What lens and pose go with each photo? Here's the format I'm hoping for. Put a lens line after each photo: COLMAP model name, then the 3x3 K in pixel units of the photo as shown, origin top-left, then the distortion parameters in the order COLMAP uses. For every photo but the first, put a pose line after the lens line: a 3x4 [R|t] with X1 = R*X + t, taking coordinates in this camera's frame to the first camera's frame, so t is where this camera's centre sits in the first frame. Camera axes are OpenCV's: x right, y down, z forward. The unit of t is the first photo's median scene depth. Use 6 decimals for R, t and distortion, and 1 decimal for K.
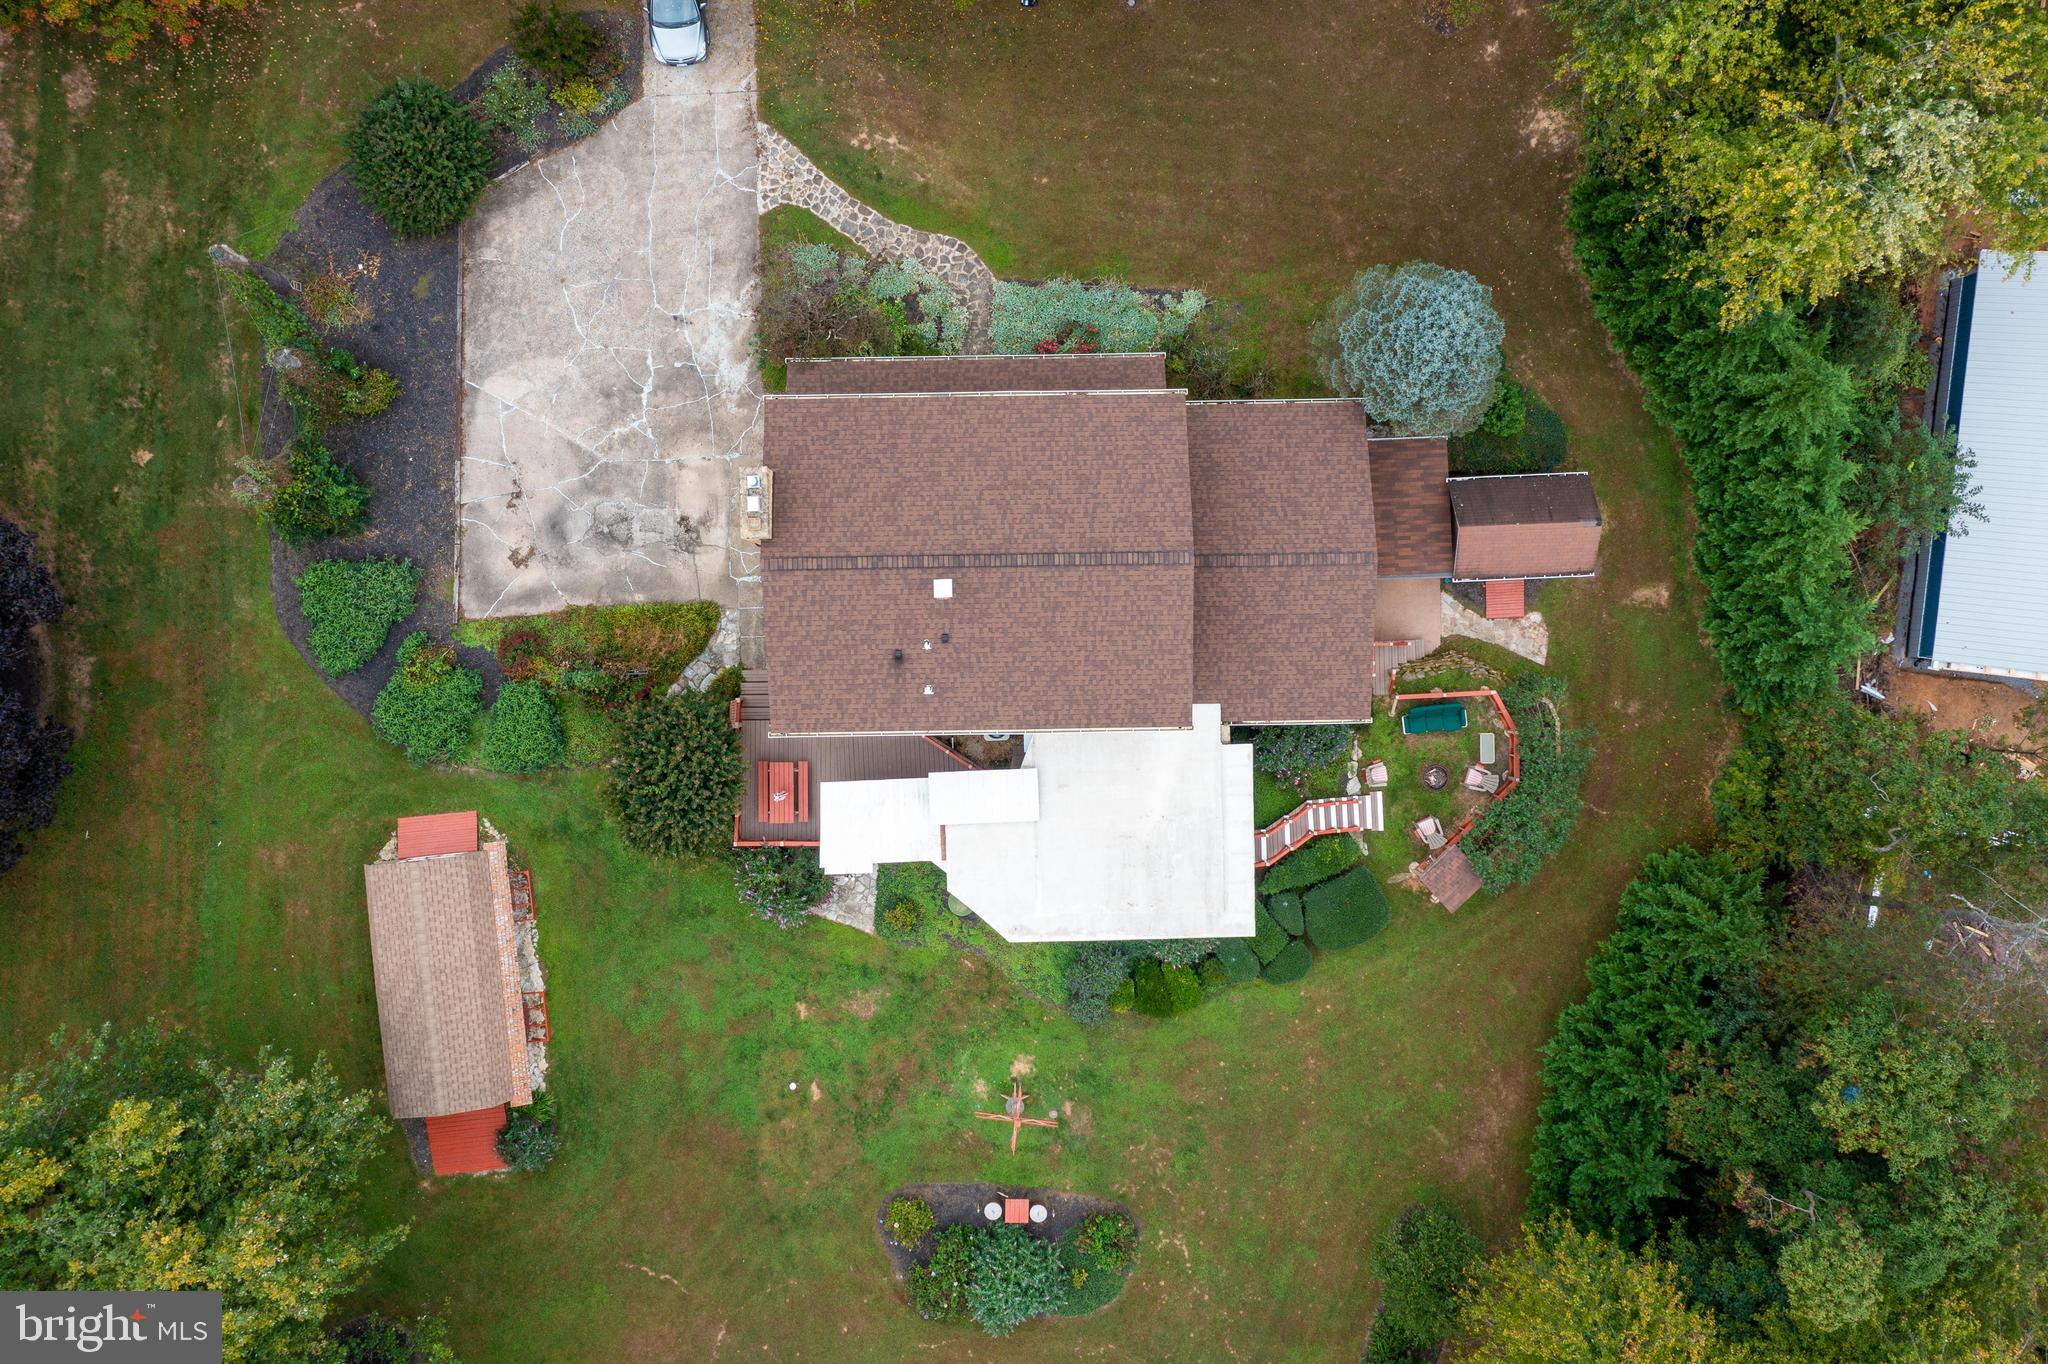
lens RADIAL K [[1820.1, 0, 1009.7], [0, 1820.1, 599.9], [0, 0, 1]] dist [-0.011553, 0.045044]
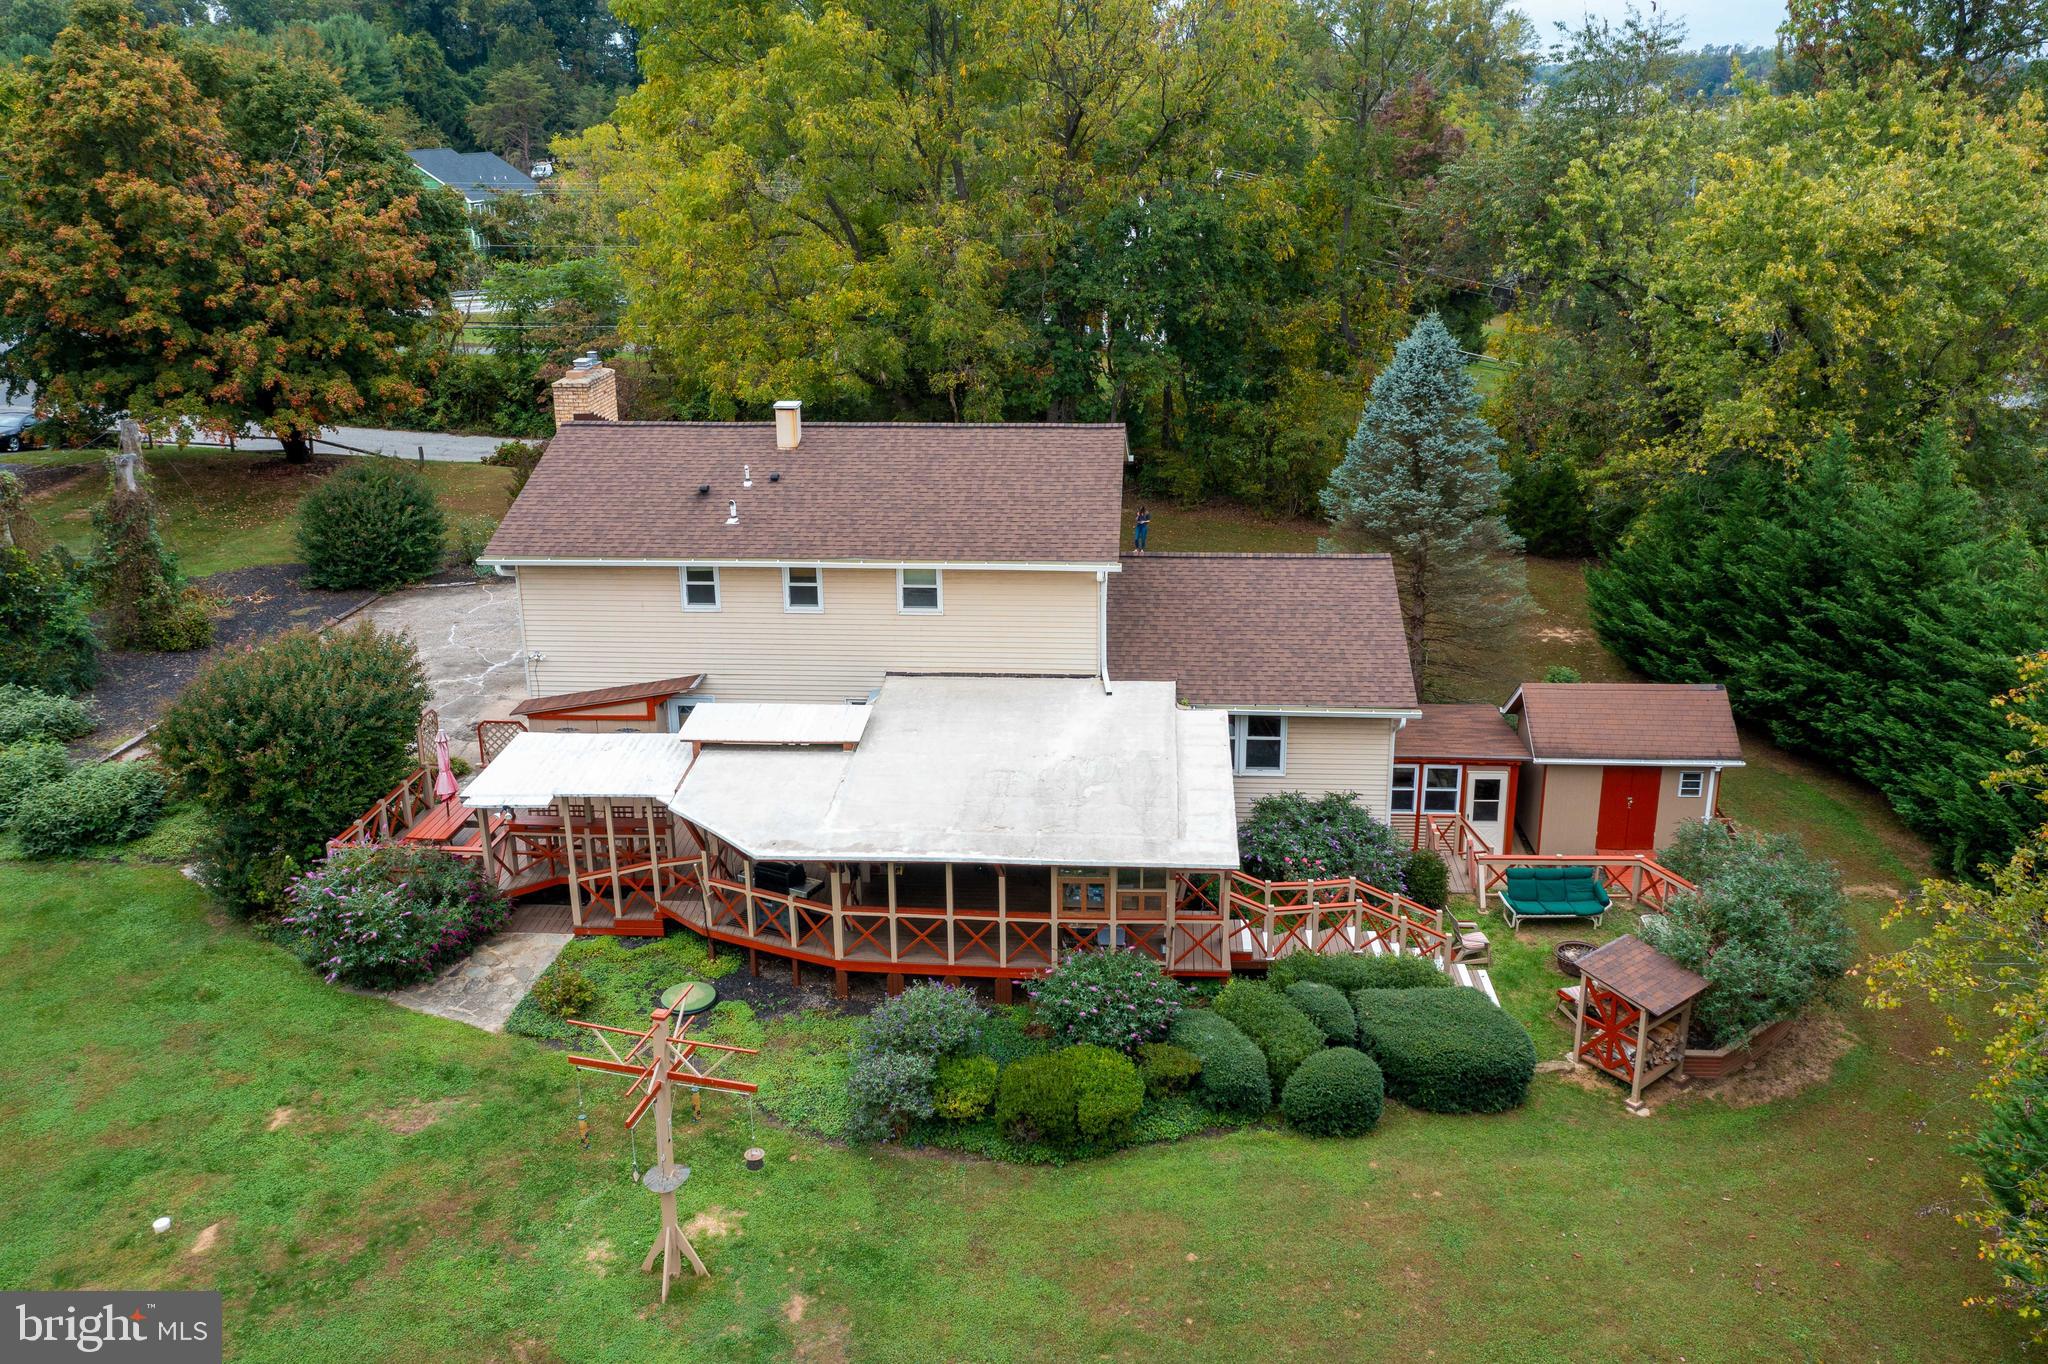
lens RADIAL K [[1621.7, 0, 1075.4], [0, 1621.7, 686.6], [0, 0, 1]] dist [-0.006835, 0.015461]
pose [[0.997183, 0.020465, -0.072162, 0.114938], [-0.074710, 0.356642, -0.931249, 0.555344], [0.006678, 0.934017, 0.357166, 0.752865]]
